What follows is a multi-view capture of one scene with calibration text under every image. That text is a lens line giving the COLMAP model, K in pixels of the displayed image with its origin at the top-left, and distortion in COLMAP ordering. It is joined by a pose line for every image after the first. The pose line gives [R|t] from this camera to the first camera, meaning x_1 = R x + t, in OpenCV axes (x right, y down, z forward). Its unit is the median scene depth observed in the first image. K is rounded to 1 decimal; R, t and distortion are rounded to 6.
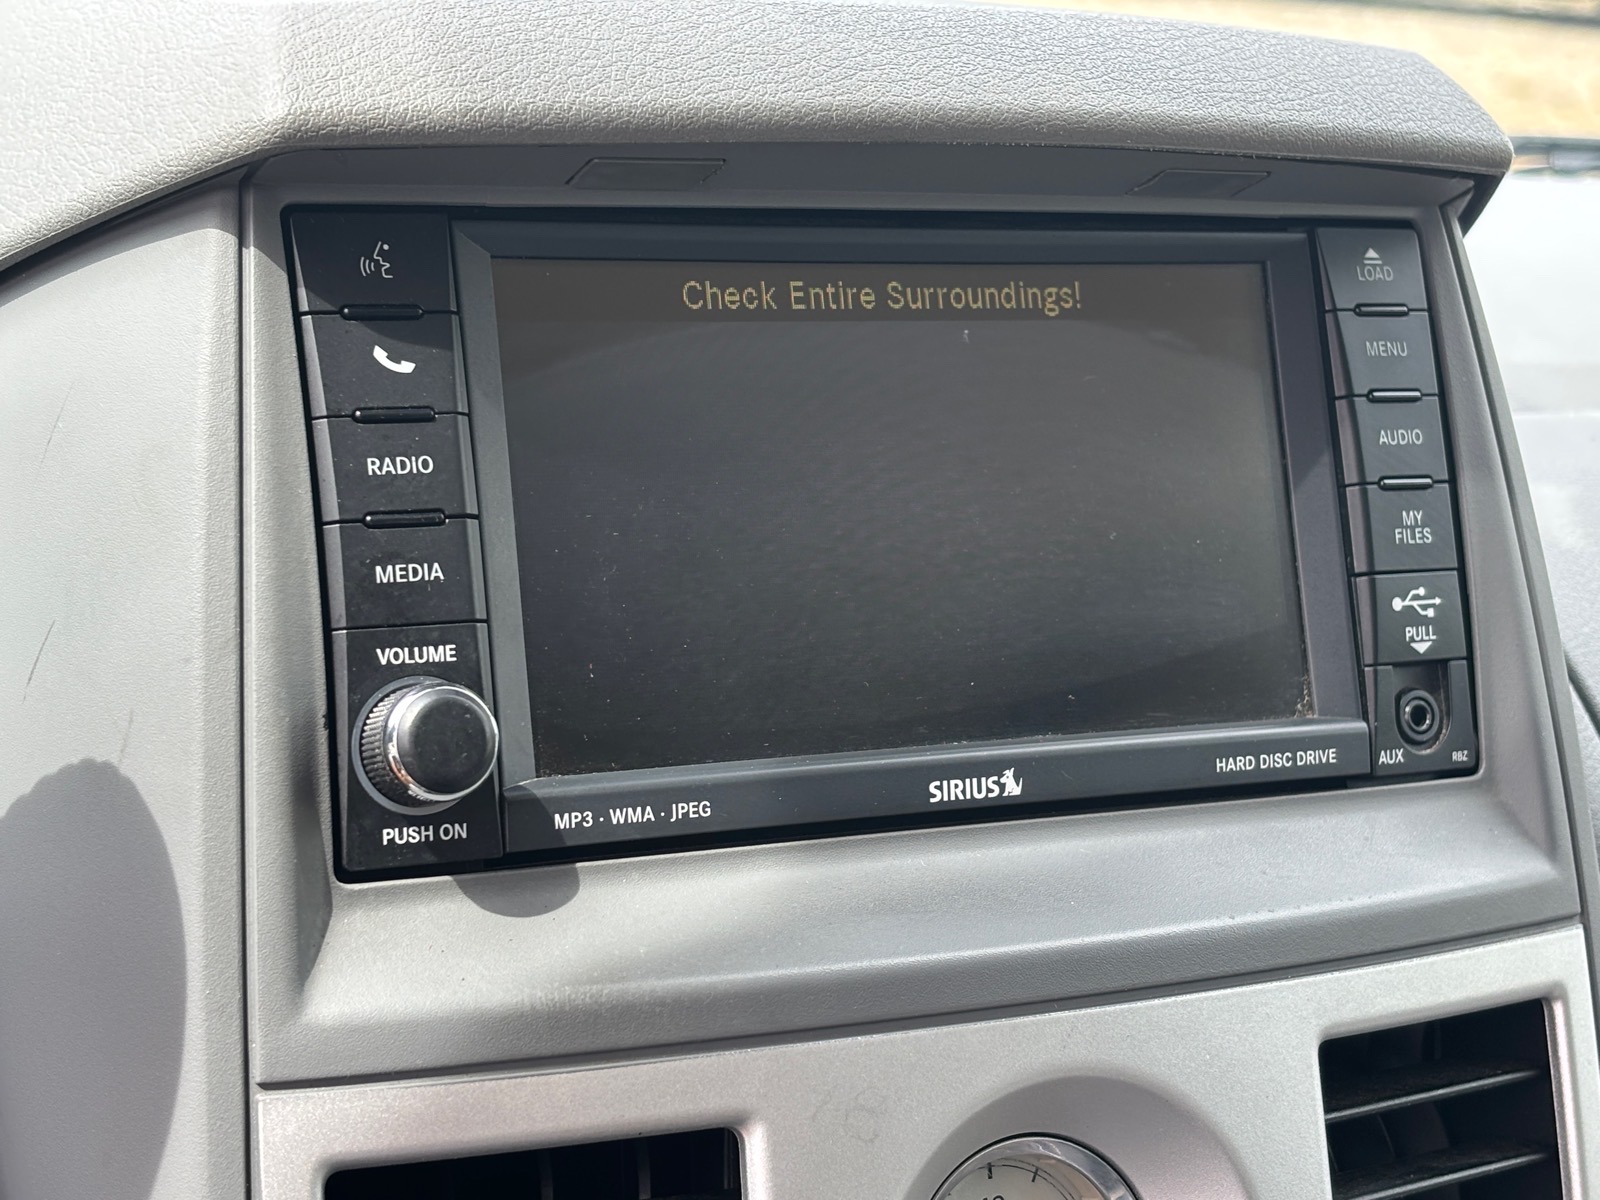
lens RADIAL K [[2880.0, 0, 798.5], [0, 2880.0, 604.2], [0, 0, 1]] dist [0.085409, 0.000000]
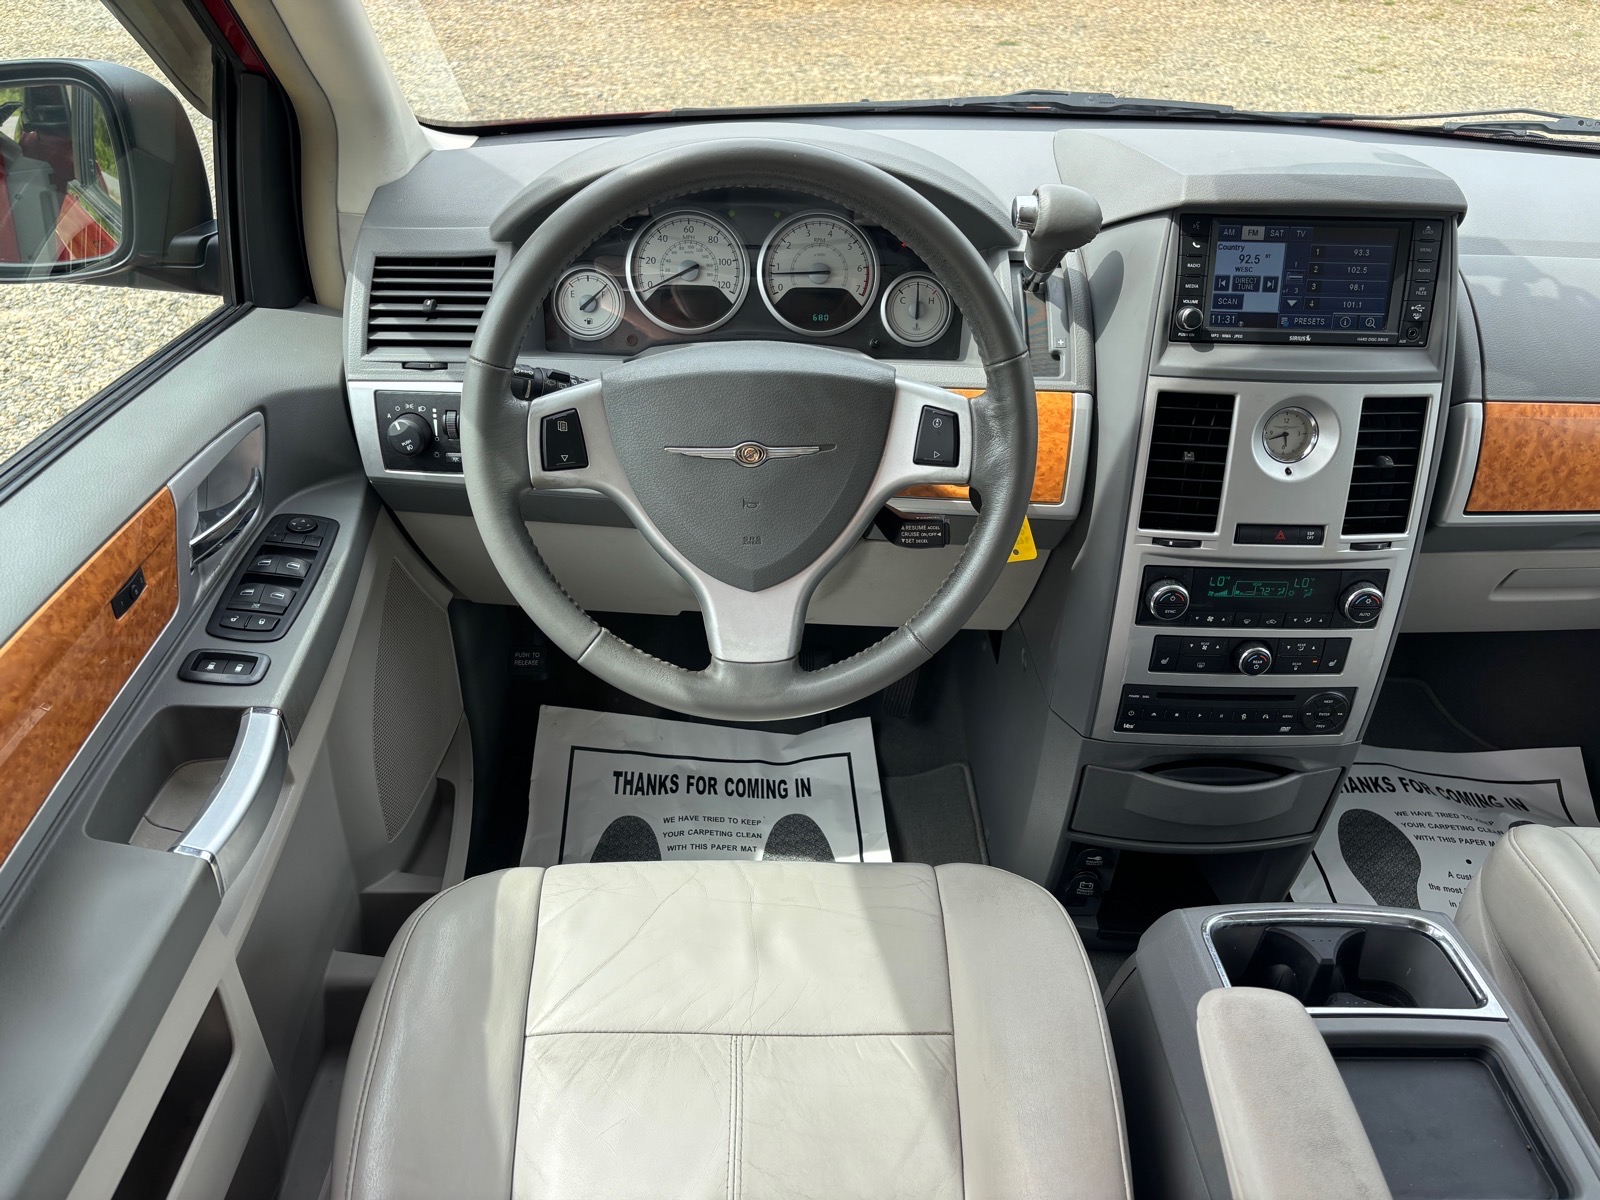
lens RADIAL K [[1225.1, 0, 782.5], [0, 1225.1, 599.8], [0, 0, 1]] dist [0.030516, -0.047182]
pose [[0.895914, 0.204072, -0.394579, 0.205904], [-0.072208, 0.943323, 0.323925, -0.145589], [0.438319, -0.261717, 0.859872, -1.464905]]
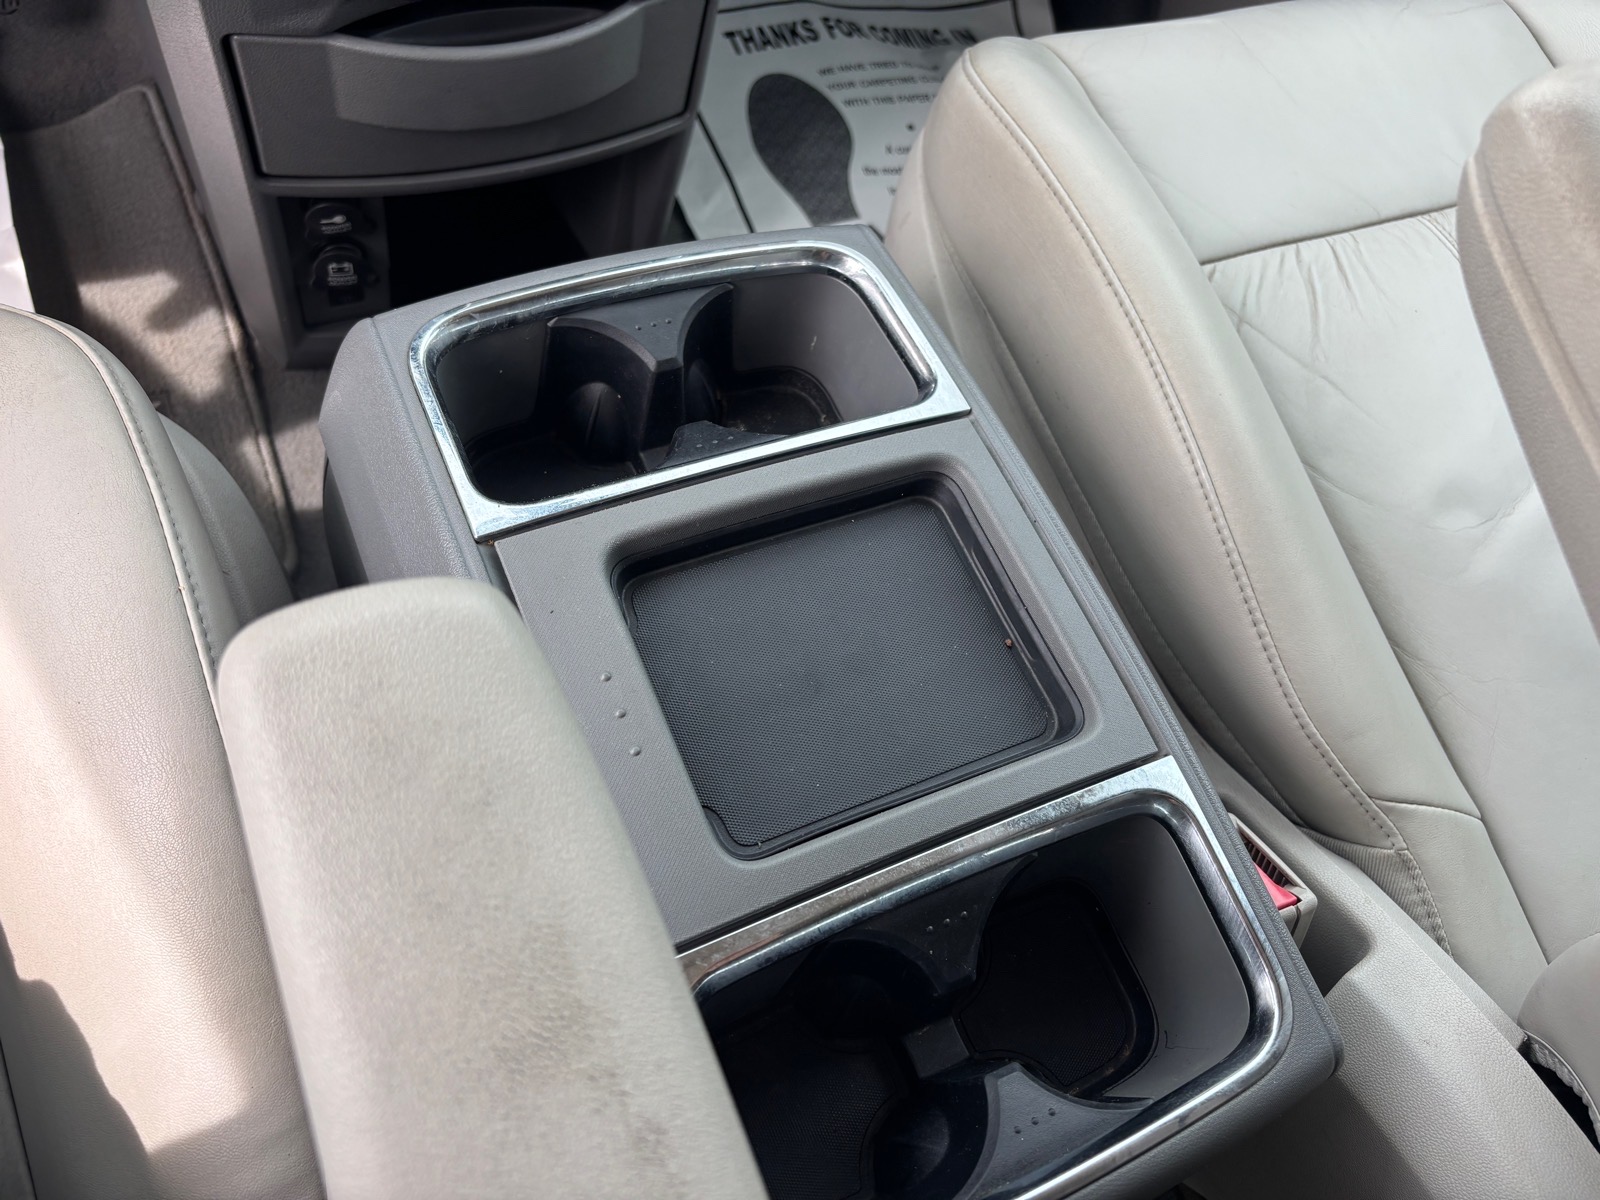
lens RADIAL K [[1225.1, 0, 814.8], [0, 1225.1, 609.4], [0, 0, 1]] dist [0.030516, -0.047182]
pose [[0.991581, 0.095000, 0.087991, 0.388318], [-0.129192, 0.679851, 0.721881, 0.385598], [0.008758, -0.727171, 0.686401, -0.336686]]
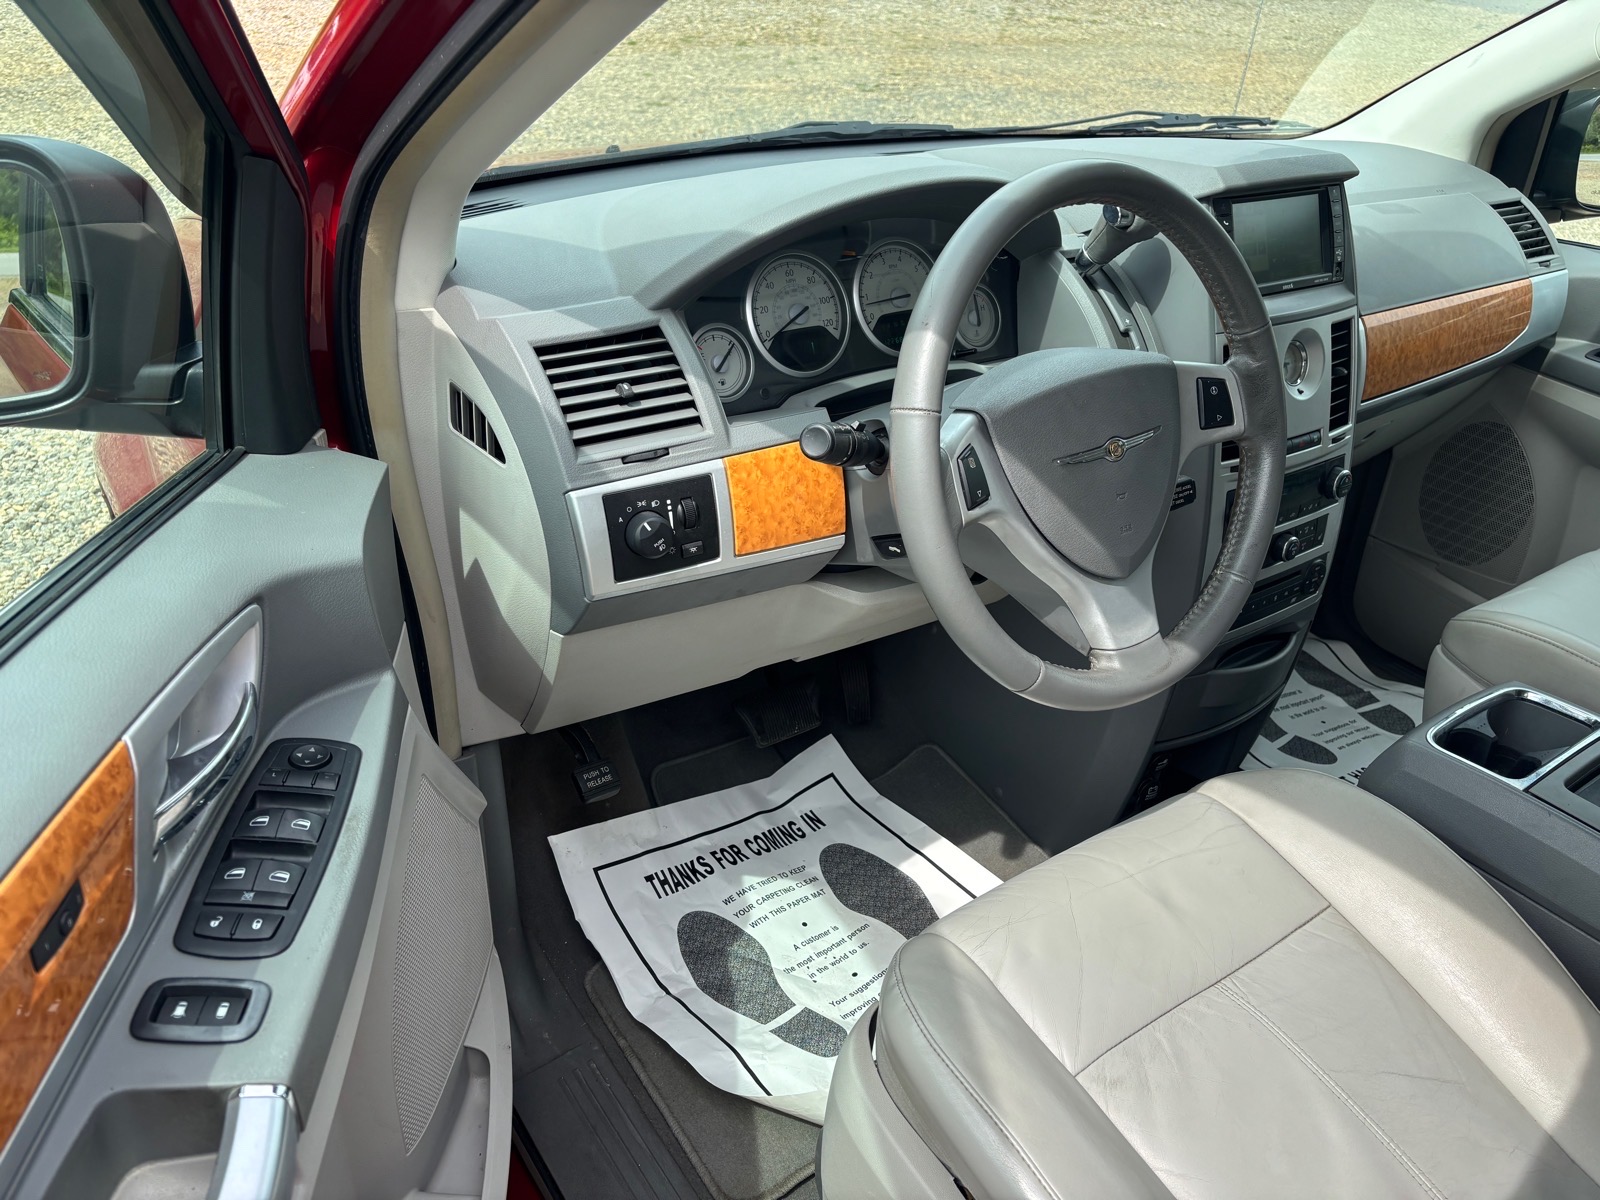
lens RADIAL K [[1225.1, 0, 800.1], [0, 1225.1, 590.9], [0, 0, 1]] dist [0.030516, -0.047182]
pose [[0.988037, -0.085601, 0.128278, -1.495552], [0.047408, 0.960120, 0.275540, -0.096783], [-0.146749, -0.266163, 0.952692, -1.715880]]
